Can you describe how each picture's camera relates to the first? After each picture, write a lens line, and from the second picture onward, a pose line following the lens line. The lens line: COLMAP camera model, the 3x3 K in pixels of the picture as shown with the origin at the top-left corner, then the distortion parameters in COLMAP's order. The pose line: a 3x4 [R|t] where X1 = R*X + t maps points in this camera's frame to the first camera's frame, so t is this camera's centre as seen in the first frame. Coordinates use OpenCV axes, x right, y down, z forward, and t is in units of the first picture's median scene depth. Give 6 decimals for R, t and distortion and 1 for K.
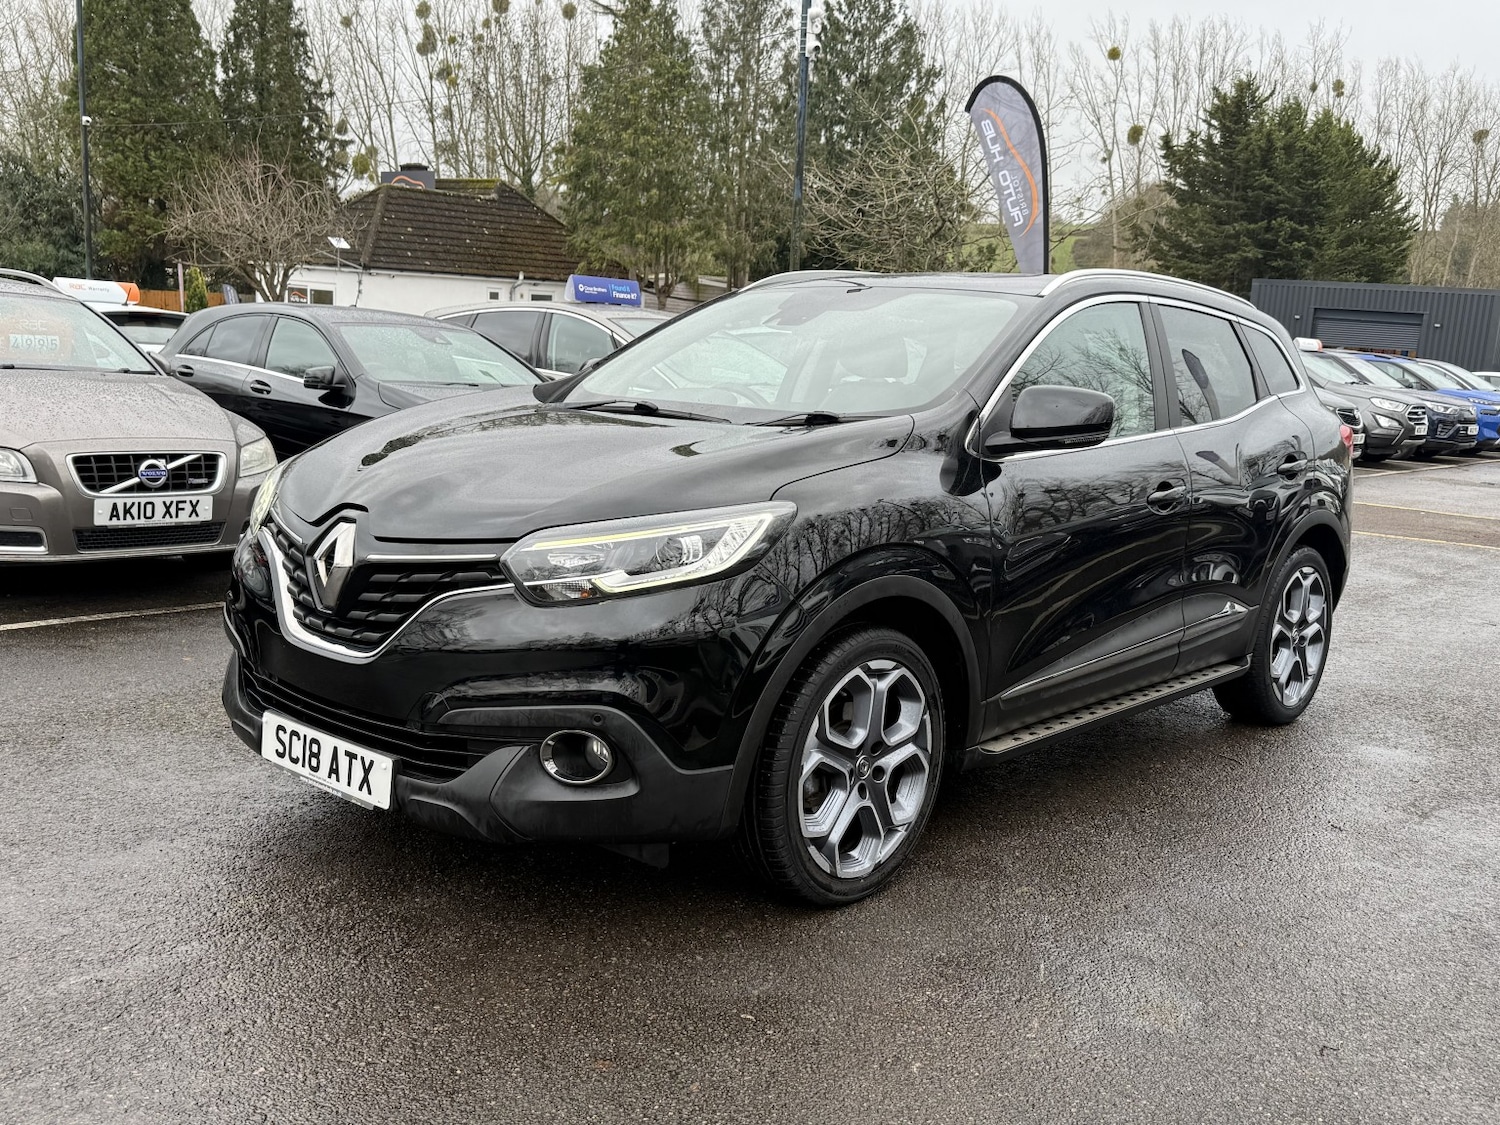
lens RADIAL K [[1414.6, 0, 754.0], [0, 1414.6, 565.7], [0, 0, 1]] dist [0.124400, -0.255466]
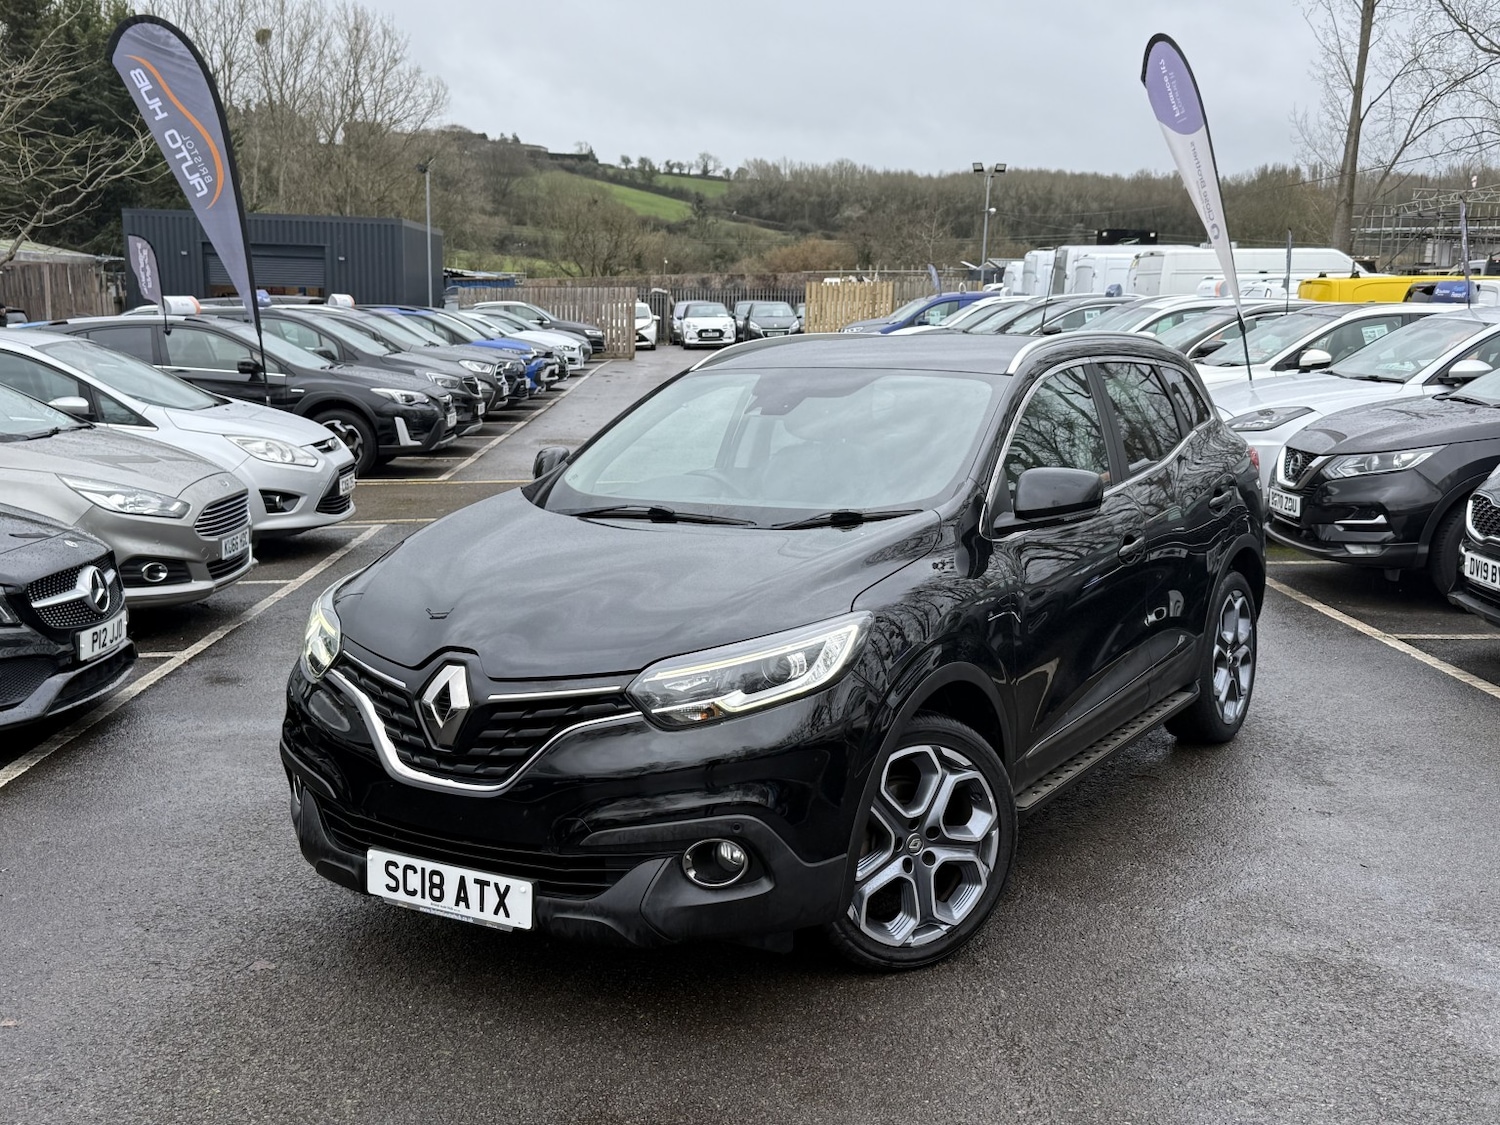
lens RADIAL K [[1651.4, 0, 756.3], [0, 1651.4, 573.3], [0, 0, 1]] dist [0.191447, -0.440271]
pose [[0.983901, -0.086849, 0.156194, -0.262461], [0.085800, 0.996221, 0.013461, -0.100163], [-0.156773, 0.000157, 0.987635, -0.273273]]
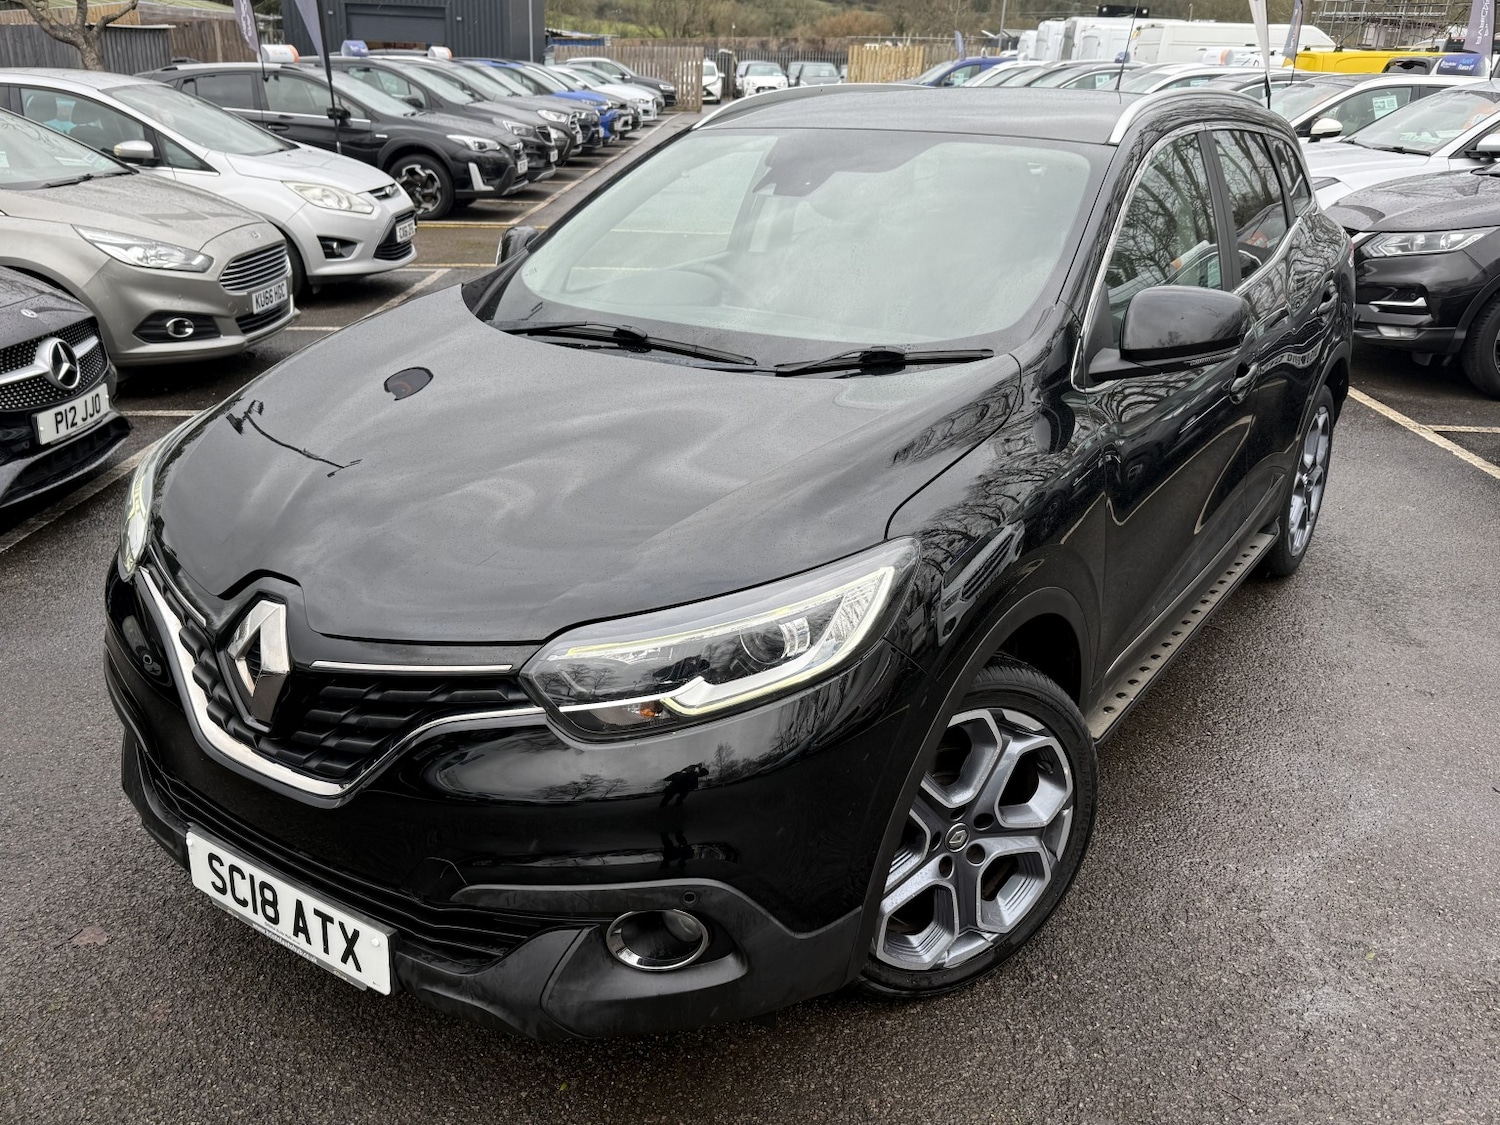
lens RADIAL K [[1279.7, 0, 752.7], [0, 1279.7, 565.8], [0, 0, 1]] dist [0.062130, -0.117577]
pose [[0.990805, -0.085489, 0.104865, -0.122334], [0.060924, 0.973963, 0.218367, -0.177075], [-0.120802, -0.209970, 0.970216, 0.383185]]
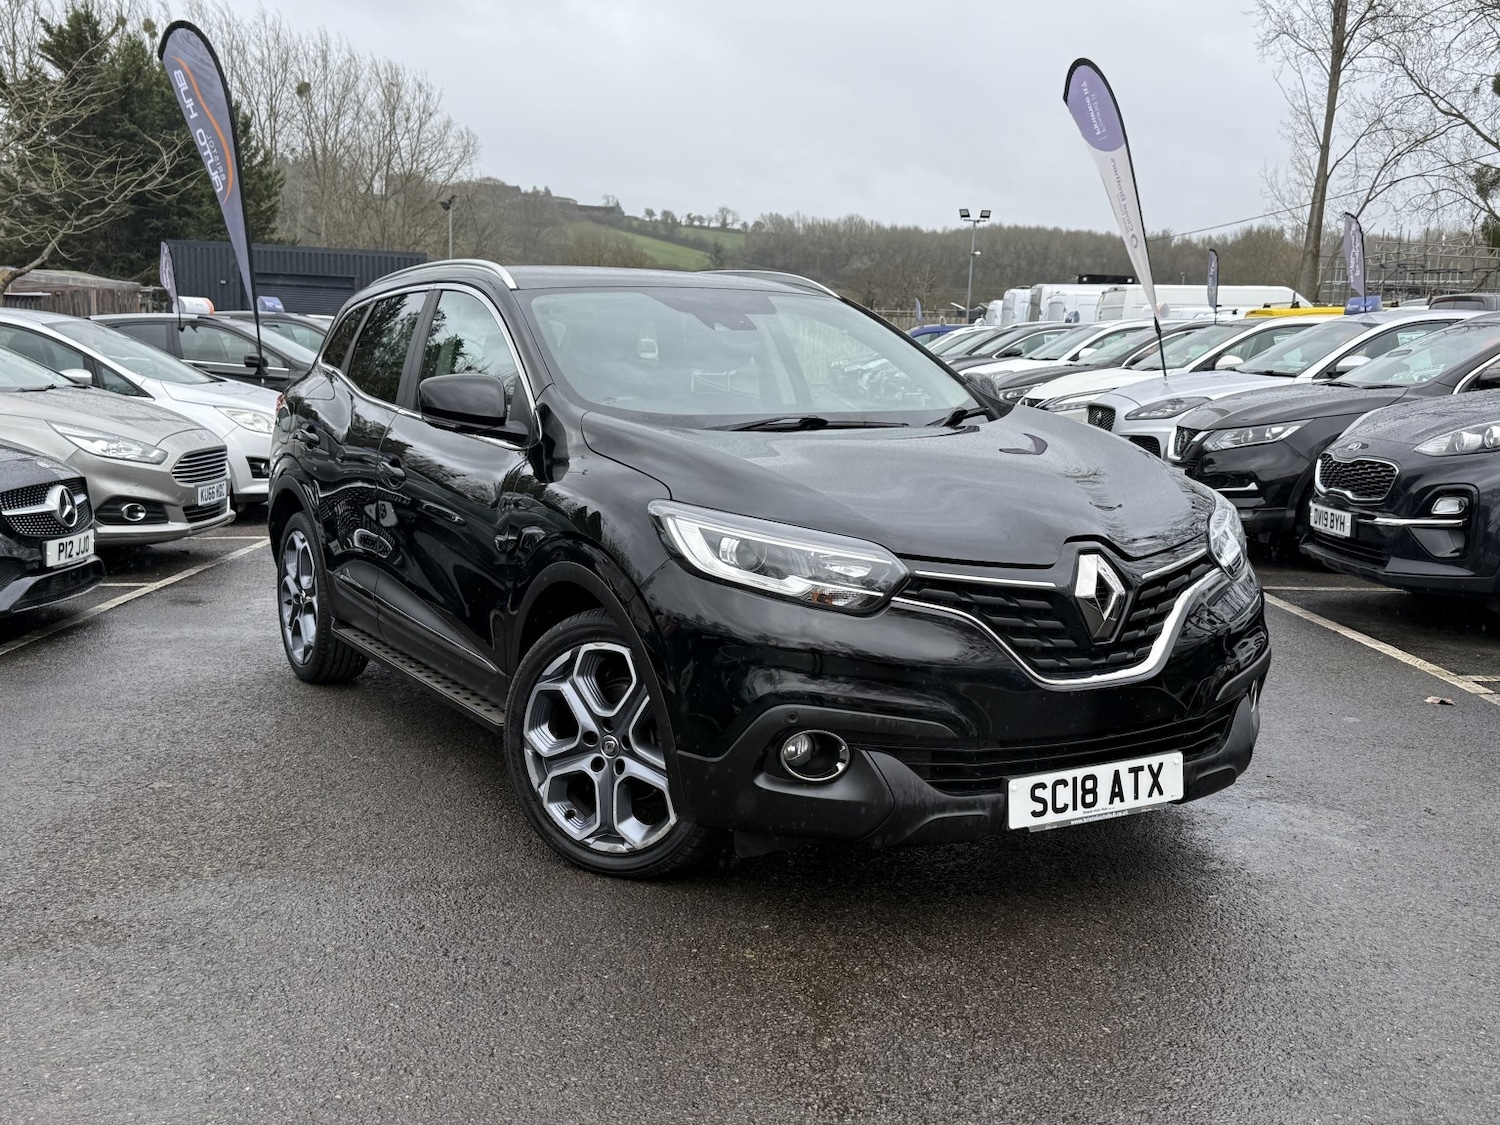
lens RADIAL K [[1554.8, 0, 755.7], [0, 1554.8, 575.3], [0, 0, 1]] dist [0.179668, -0.400049]
pose [[0.985806, -0.069540, 0.152812, -0.134445], [0.070648, 0.997500, -0.001827, 0.055173], [-0.152303, 0.012597, 0.988254, -0.401815]]
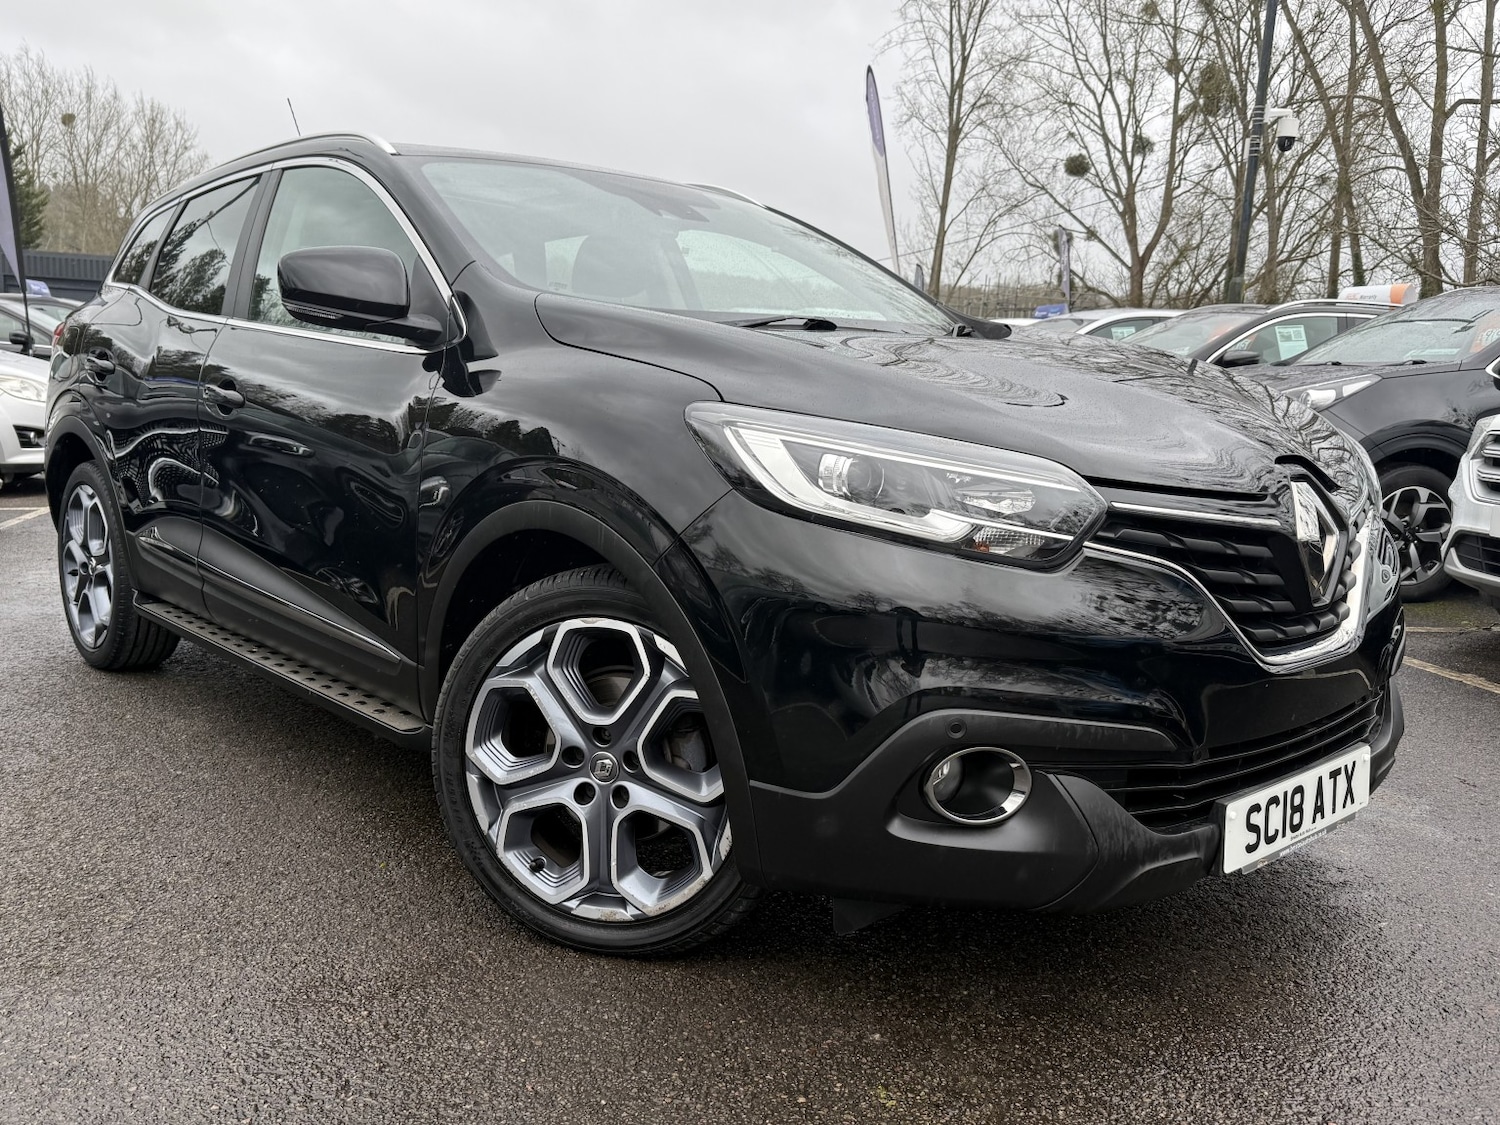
lens RADIAL K [[1279.5, 0, 750.0], [0, 1279.5, 562.5], [0, 0, 1]] dist [0.118322, -0.215283]
pose [[0.933758, -0.083829, 0.347950, -0.229964], [0.080620, 0.996463, 0.023719, 0.057953], [-0.348708, 0.005904, 0.937213, 0.156871]]
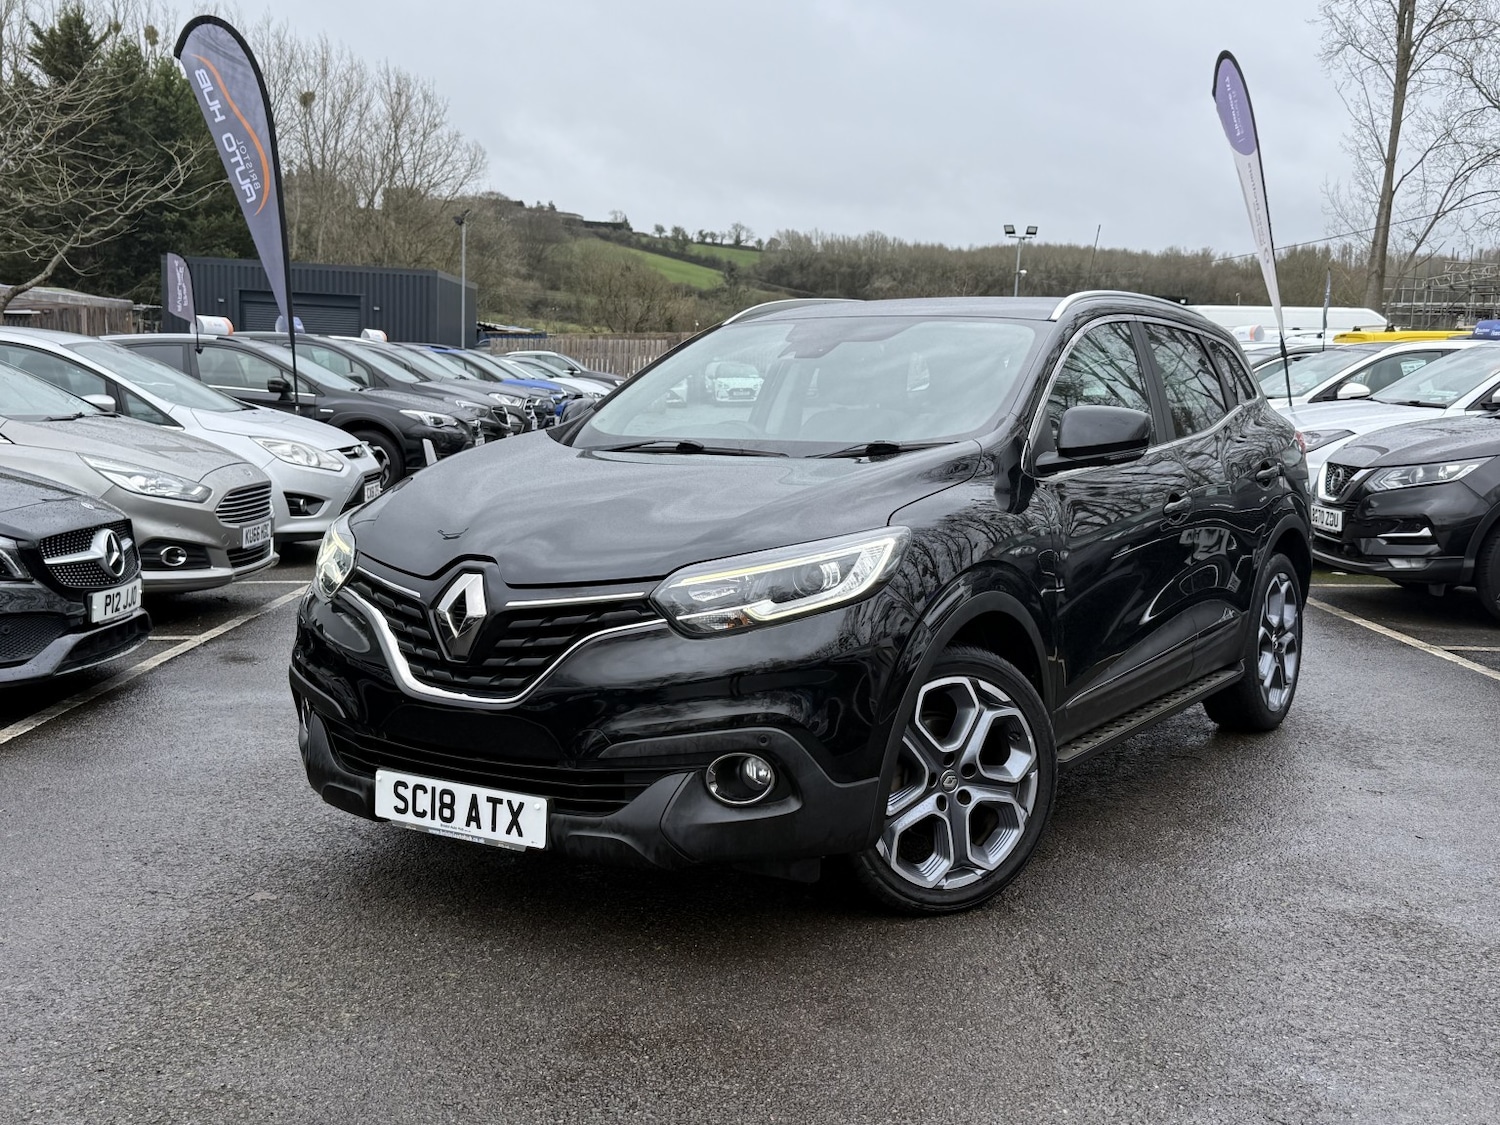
lens RADIAL K [[1651.4, 0, 756.3], [0, 1651.4, 573.3], [0, 0, 1]] dist [0.191447, -0.440271]
pose [[0.987621, -0.060976, 0.144520, -0.266953], [0.065369, 0.997527, -0.025841, 0.014303], [-0.142587, 0.034968, 0.989164, -0.211175]]
